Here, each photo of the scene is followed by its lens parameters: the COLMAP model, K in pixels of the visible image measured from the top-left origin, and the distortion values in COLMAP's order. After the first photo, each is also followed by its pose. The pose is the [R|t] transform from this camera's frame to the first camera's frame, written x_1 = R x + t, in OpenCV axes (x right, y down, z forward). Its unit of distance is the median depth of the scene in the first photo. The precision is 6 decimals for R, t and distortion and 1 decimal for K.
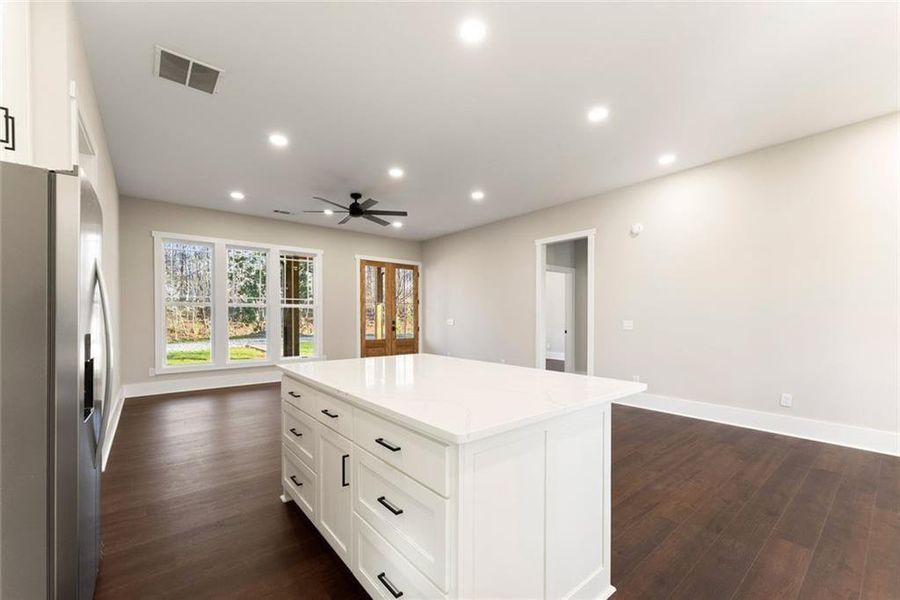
lens RADIAL K [[368.2, 0, 453.8], [0, 368.2, 317.4], [0, 0, 1]] dist [-0.000137, -0.000028]
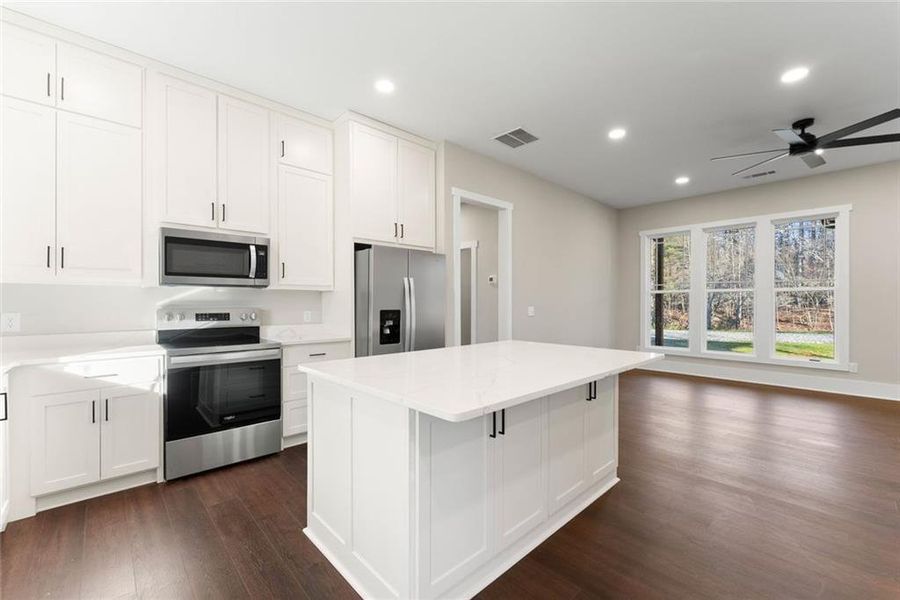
lens RADIAL K [[373.6, 0, 440.3], [0, 373.6, 299.4], [0, 0, 1]] dist [-0.003470, -0.000309]
pose [[0.050699, -0.007652, -0.998685, 0.275460], [-0.006212, 0.999949, -0.007977, -0.000840], [0.998695, 0.006608, 0.050649, 0.228257]]
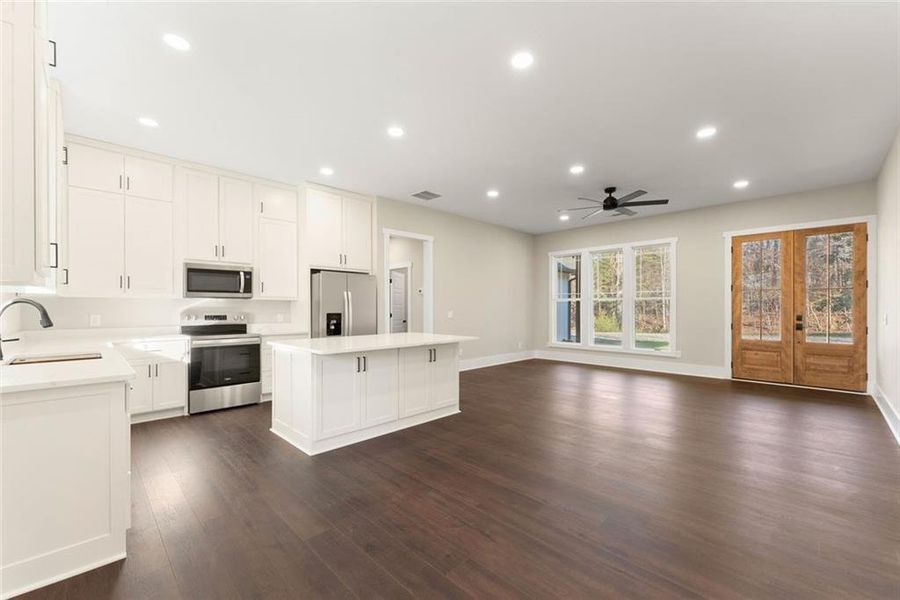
lens RADIAL K [[373.3, 0, 444.4], [0, 373.3, 304.9], [0, 0, 1]] dist [0.000021, -0.000043]
pose [[0.086628, -0.007641, -0.996211, 0.530930], [-0.004540, 0.999957, -0.008064, -0.001836], [0.996230, 0.005221, 0.086590, 0.336851]]
